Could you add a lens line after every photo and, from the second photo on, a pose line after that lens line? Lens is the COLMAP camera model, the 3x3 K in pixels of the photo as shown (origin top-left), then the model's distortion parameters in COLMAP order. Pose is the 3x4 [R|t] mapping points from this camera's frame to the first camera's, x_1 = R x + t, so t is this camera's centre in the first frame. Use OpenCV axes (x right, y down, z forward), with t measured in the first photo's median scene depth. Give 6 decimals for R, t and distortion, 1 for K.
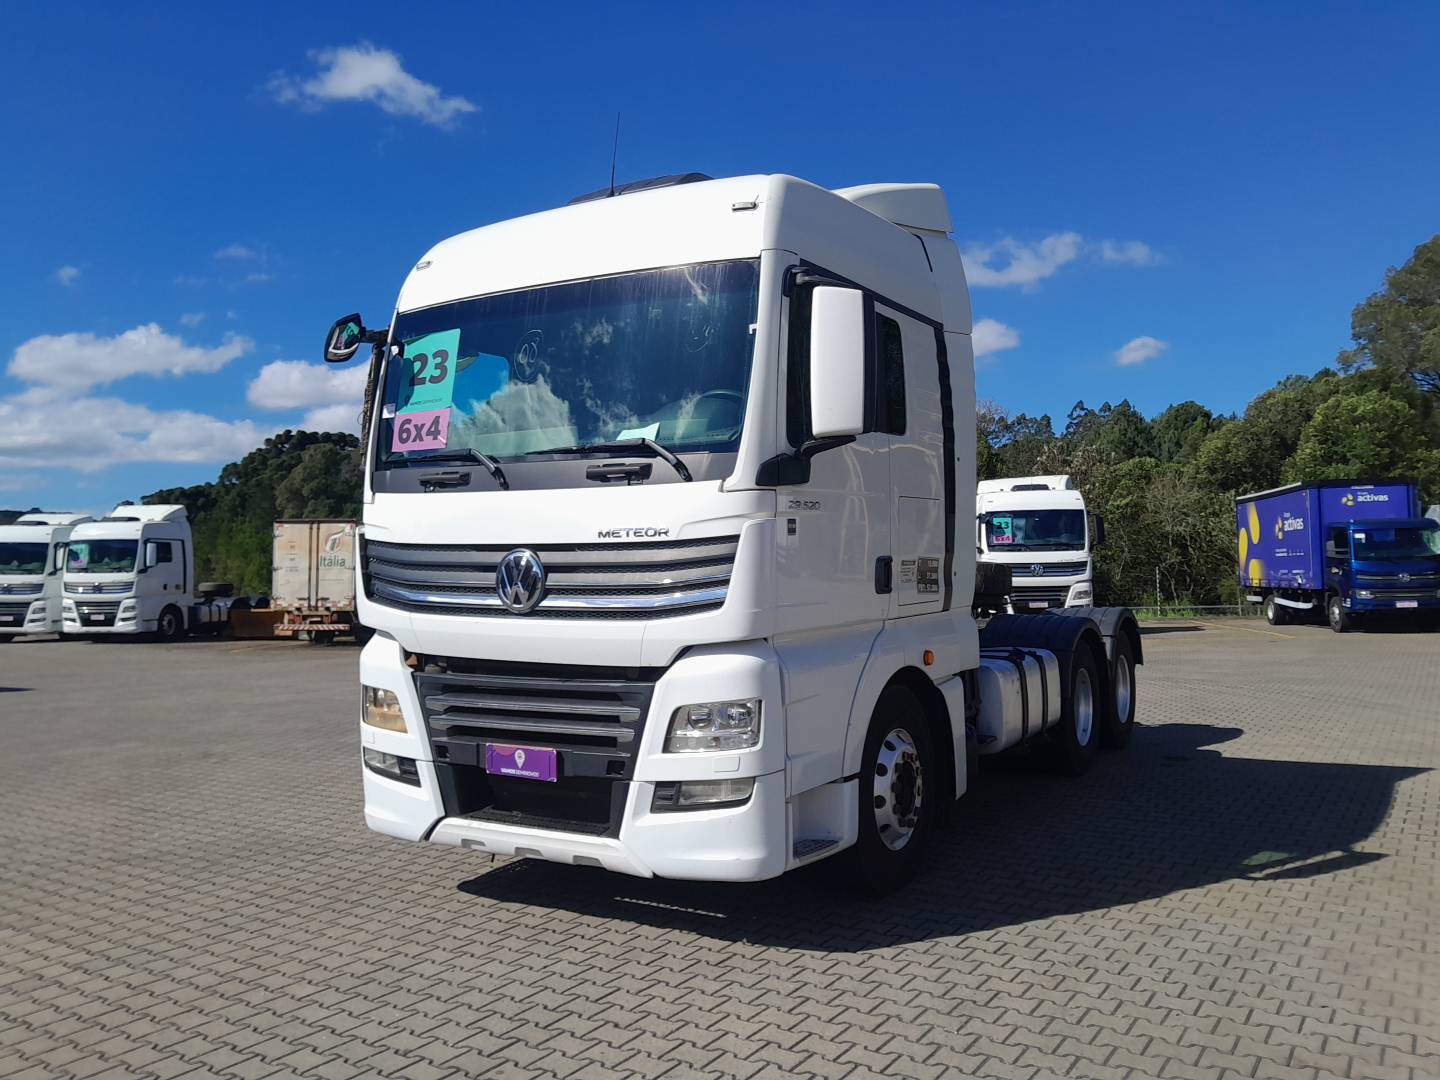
lens RADIAL K [[1137.4, 0, 718.1], [0, 1137.4, 548.0], [0, 0, 1]] dist [0.075484, -0.144049]
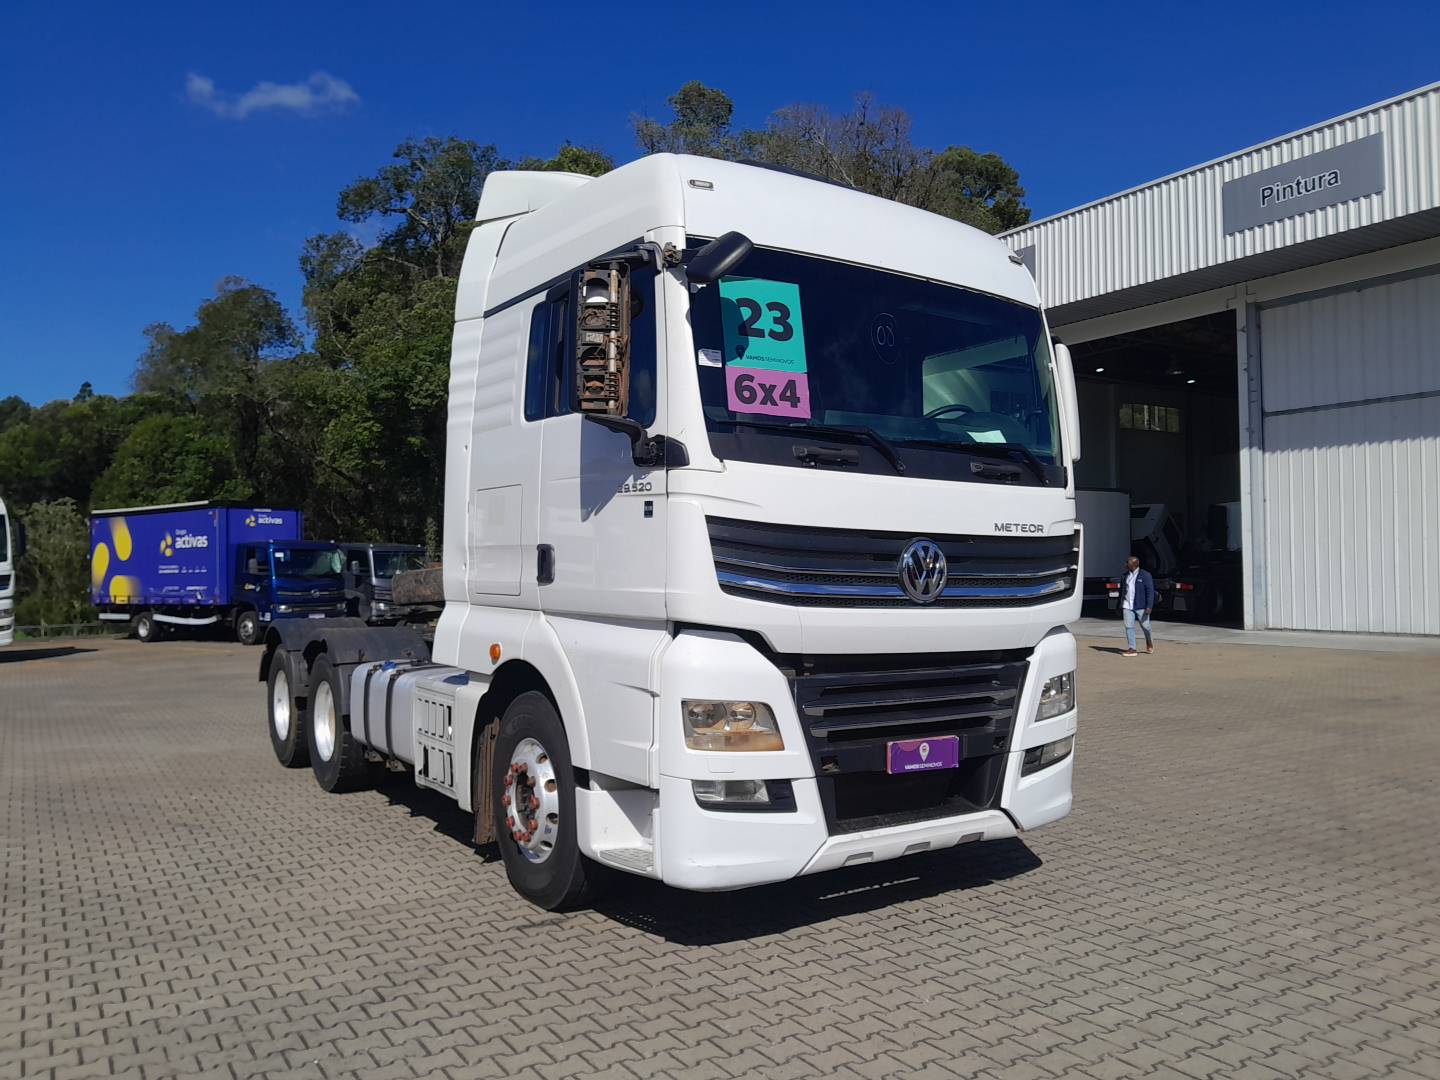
lens RADIAL K [[1137.4, 0, 718.1], [0, 1137.4, 548.0], [0, 0, 1]] dist [0.075484, -0.144049]
pose [[0.432276, 0.035882, 0.901027, -1.062735], [-0.018062, 0.999352, -0.031132, 0.040766], [-0.901560, -0.002817, 0.432644, 0.687365]]
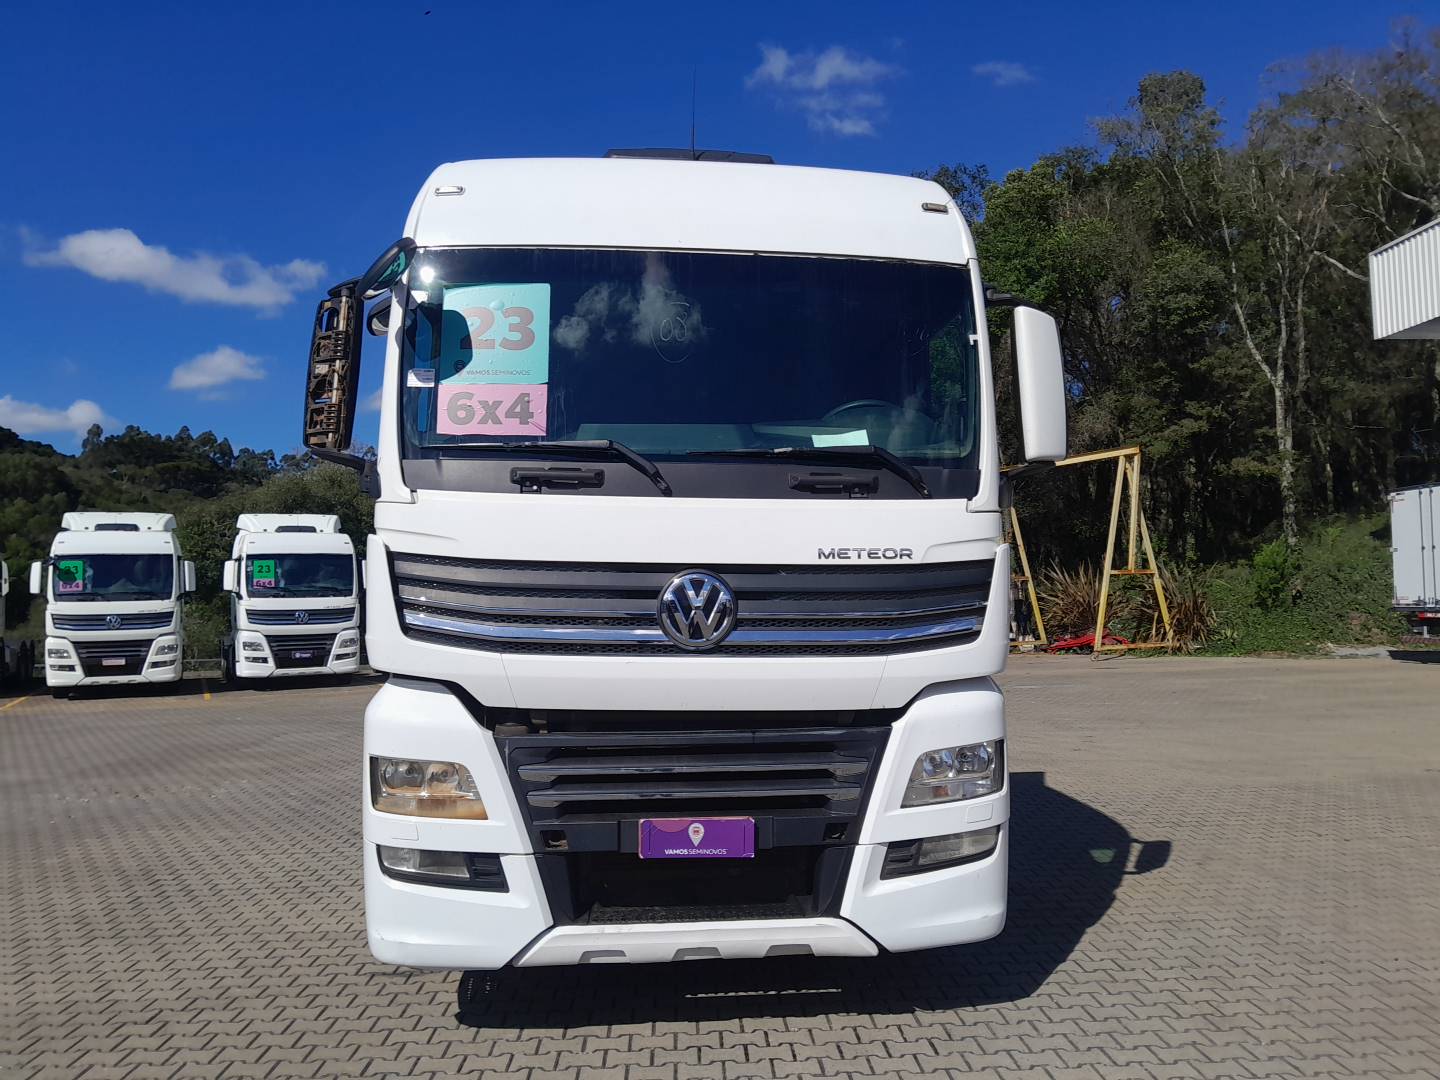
lens RADIAL K [[1088.1, 0, 693.3], [0, 1088.1, 560.6], [0, 0, 1]] dist [0.061455, -0.001549]
pose [[0.817049, 0.034434, 0.575540, -0.576691], [-0.014196, 0.999114, -0.039623, 0.023034], [-0.576394, 0.024203, 0.816814, 0.352850]]
